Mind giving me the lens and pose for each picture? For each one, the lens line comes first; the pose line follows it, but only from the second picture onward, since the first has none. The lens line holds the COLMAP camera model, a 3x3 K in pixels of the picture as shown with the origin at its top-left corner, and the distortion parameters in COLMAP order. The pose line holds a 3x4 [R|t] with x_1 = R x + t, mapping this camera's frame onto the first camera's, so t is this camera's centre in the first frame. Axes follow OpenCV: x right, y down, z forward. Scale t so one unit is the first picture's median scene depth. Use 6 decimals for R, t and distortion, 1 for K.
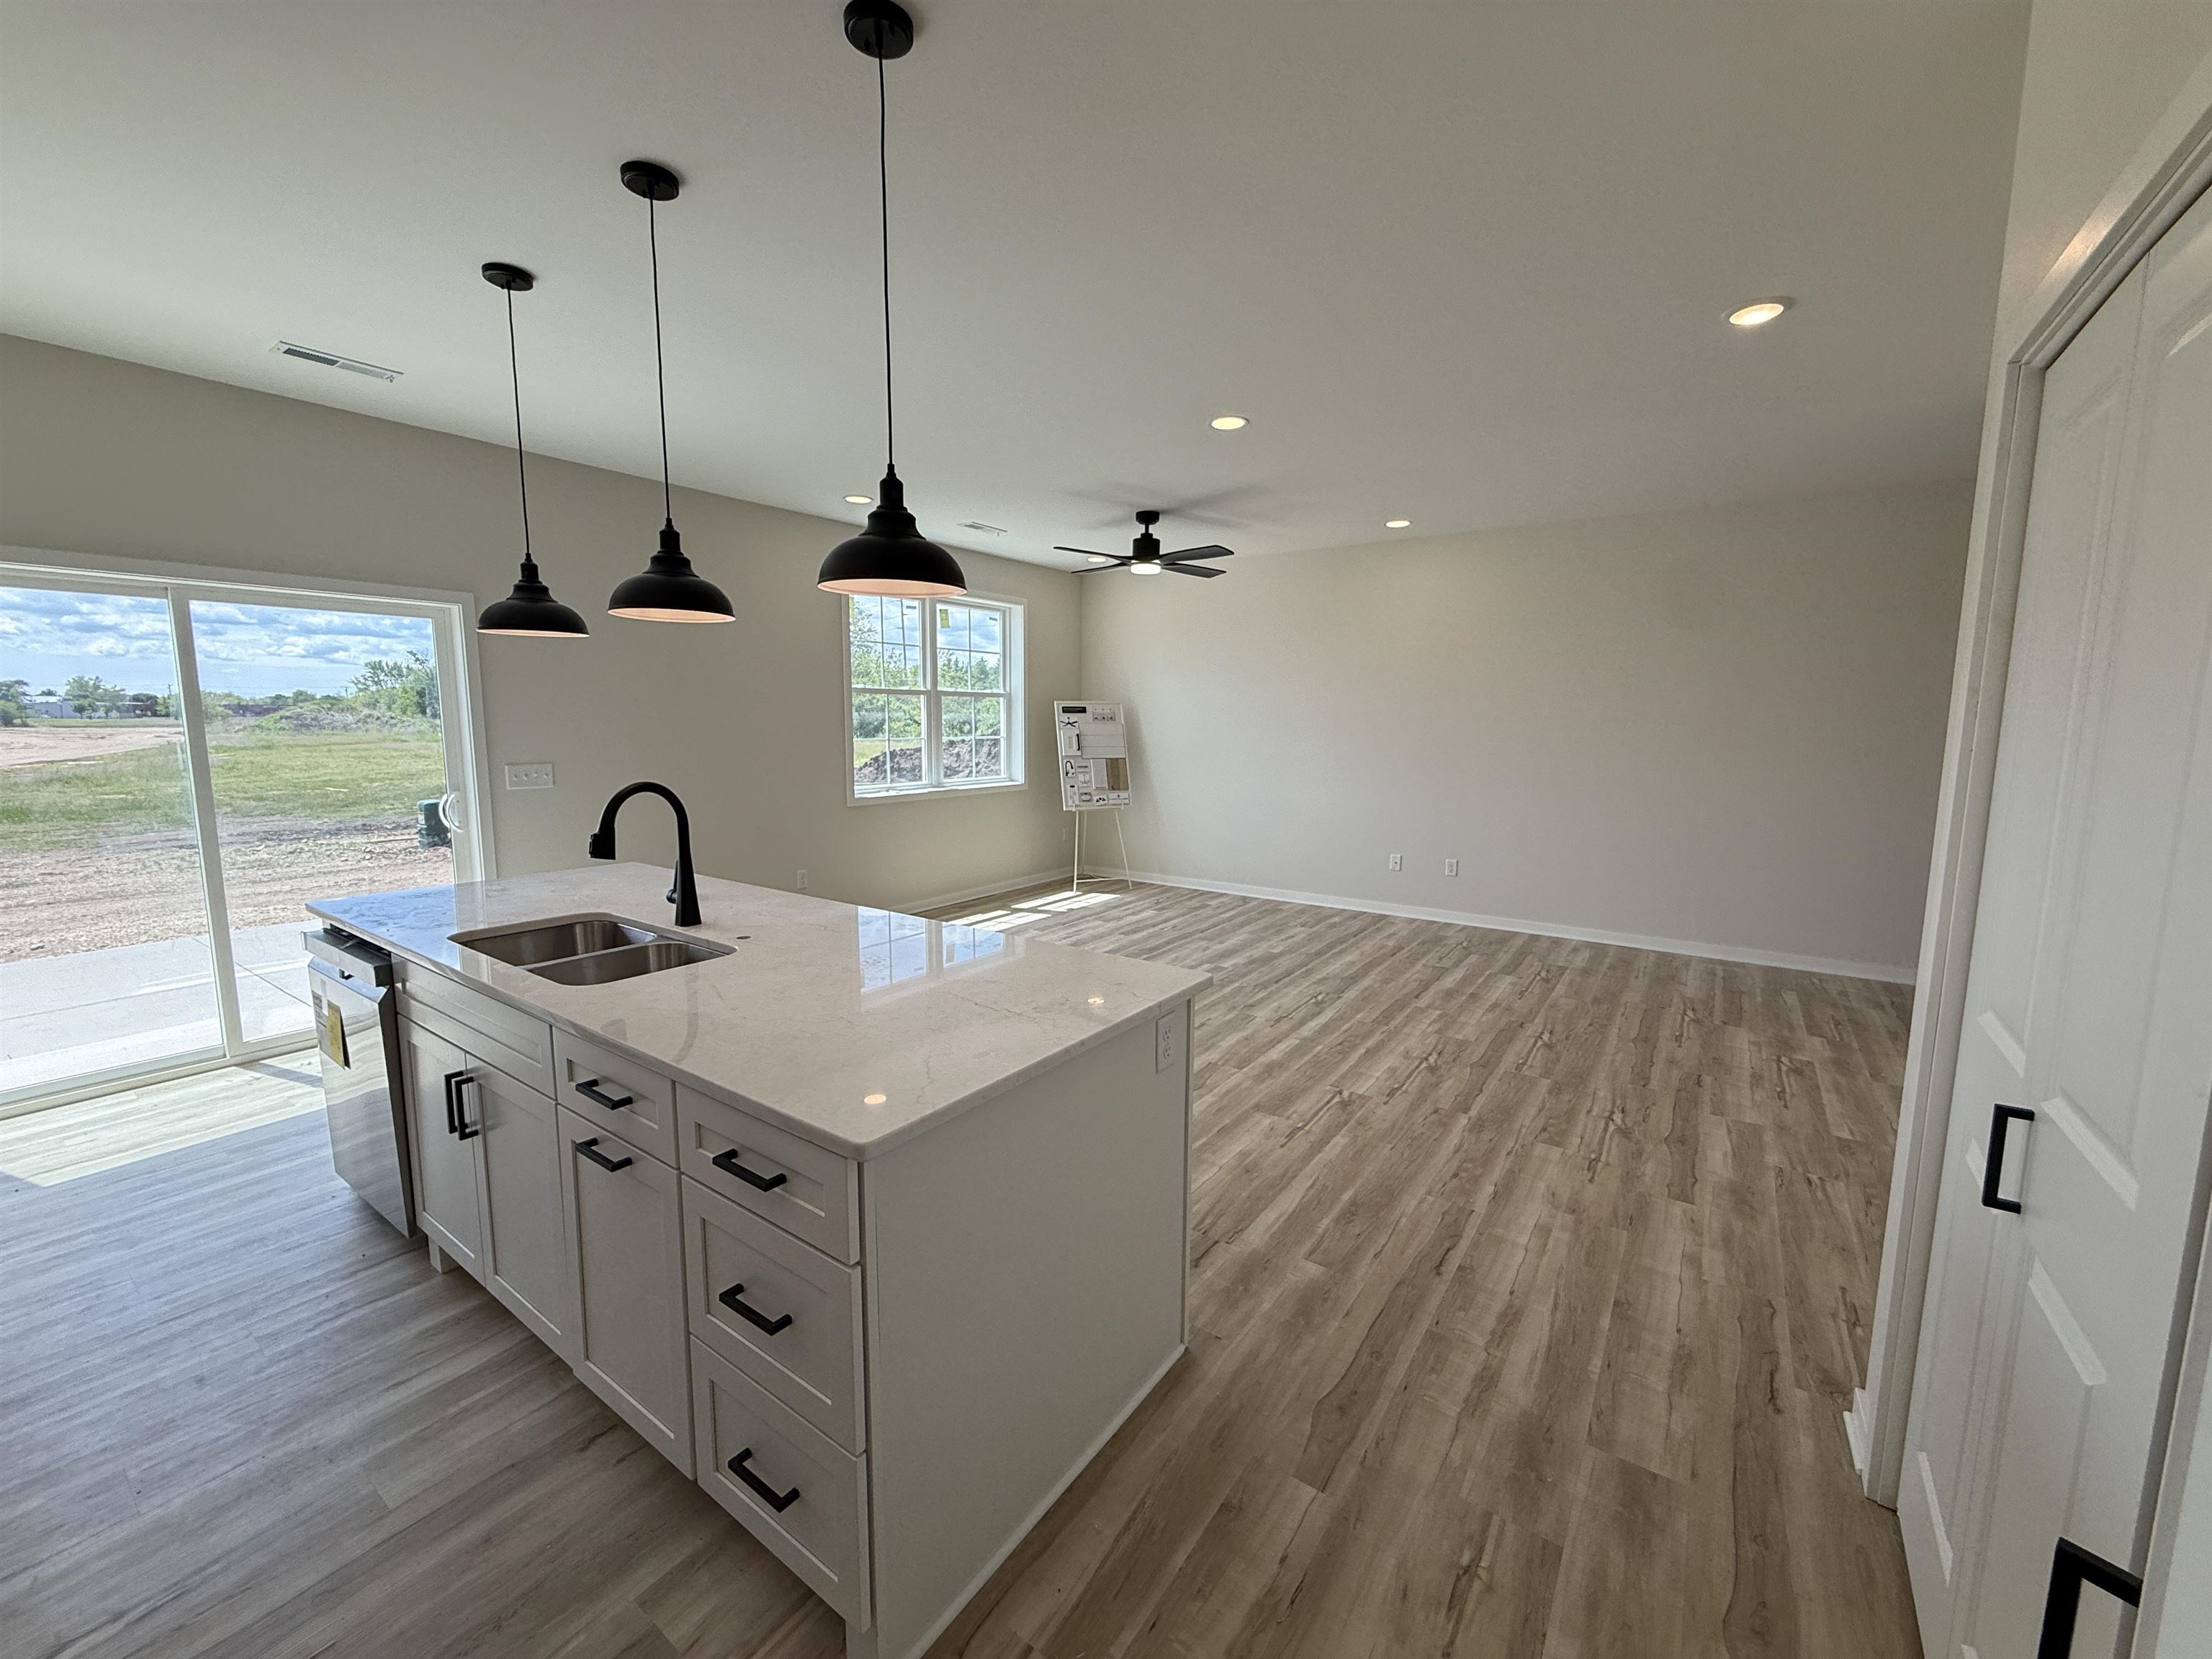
lens RADIAL K [[877.5, 0, 1106.0], [0, 877.5, 829.5], [0, 0, 1]] dist [-0.001934, -0.000147]
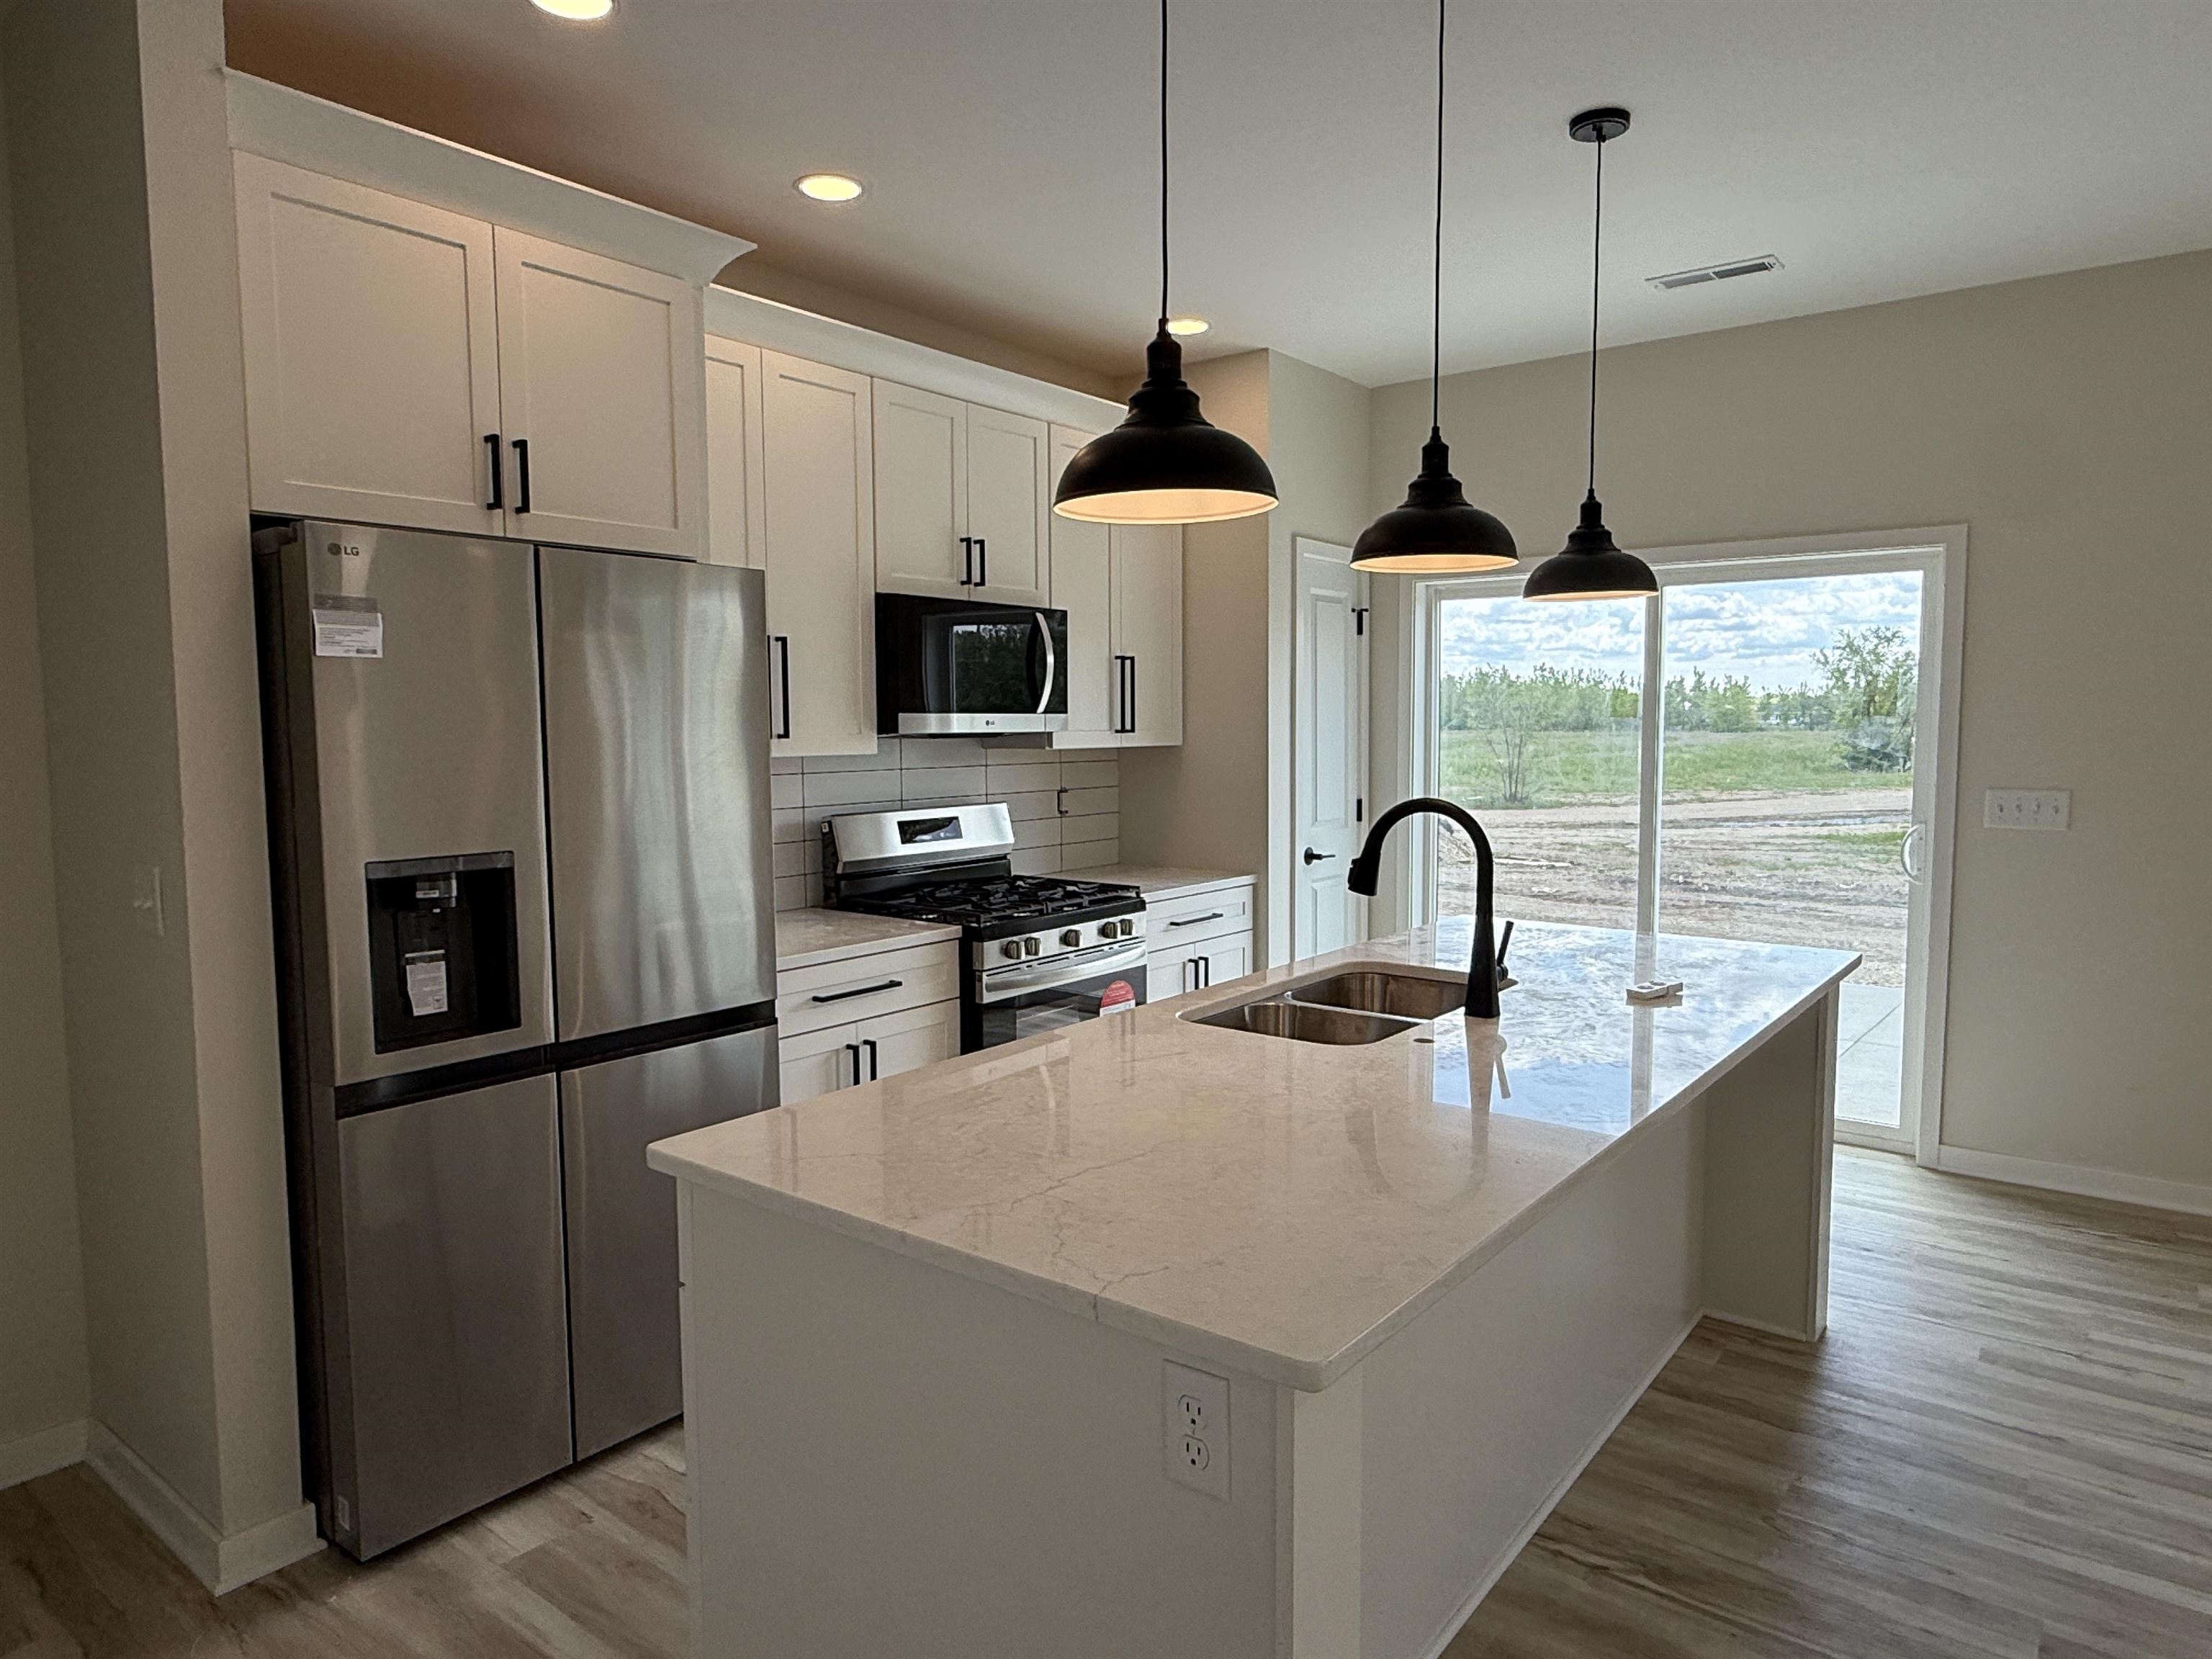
lens RADIAL K [[1356.6, 0, 1106.0], [0, 1356.6, 829.5], [0, 0, 1]] dist [0.000748, -0.002255]
pose [[-0.046577, 0.076329, -0.995994, 0.517278], [-0.121838, 0.989198, 0.081506, -0.074734], [0.991457, 0.125146, -0.036774, 0.662309]]
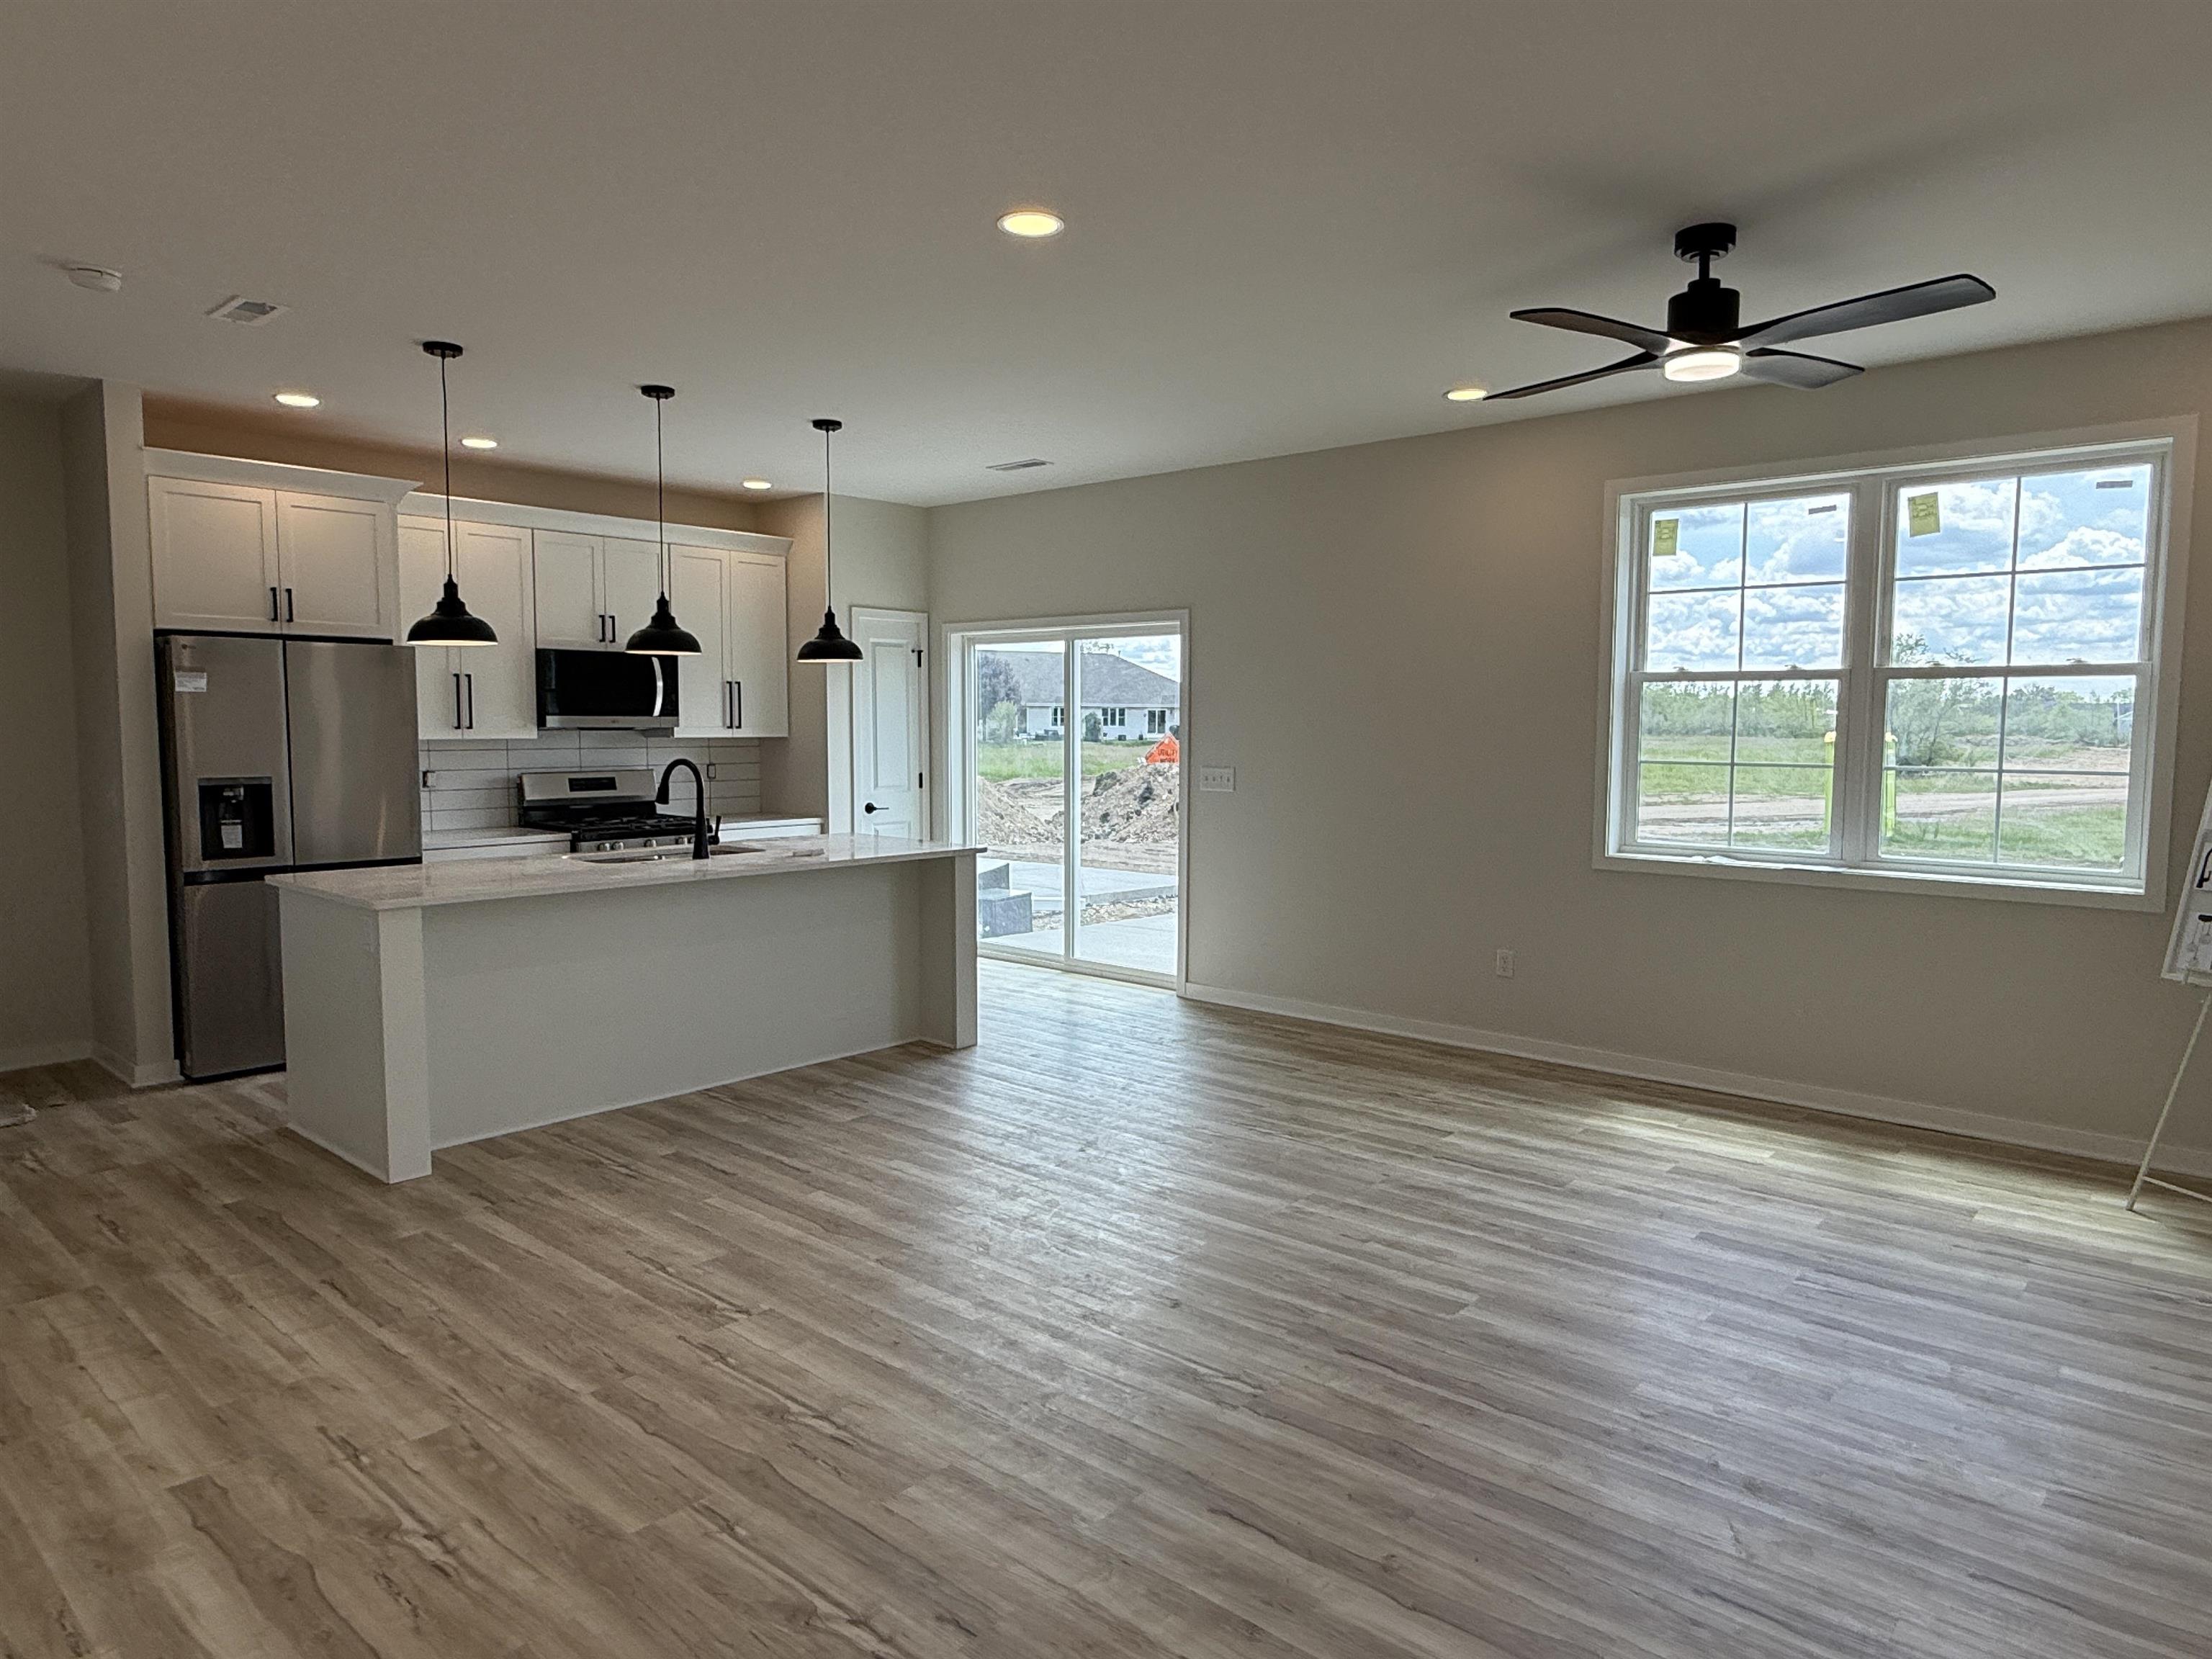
lens RADIAL K [[1368.8, 0, 1106.0], [0, 1368.8, 829.5], [0, 0, 1]] dist [-0.000261, 0.000442]
pose [[-0.112022, 0.074847, -0.990883, 1.434586], [-0.130640, 0.987395, 0.089352, -0.194379], [0.985081, 0.139458, -0.100832, 1.589742]]
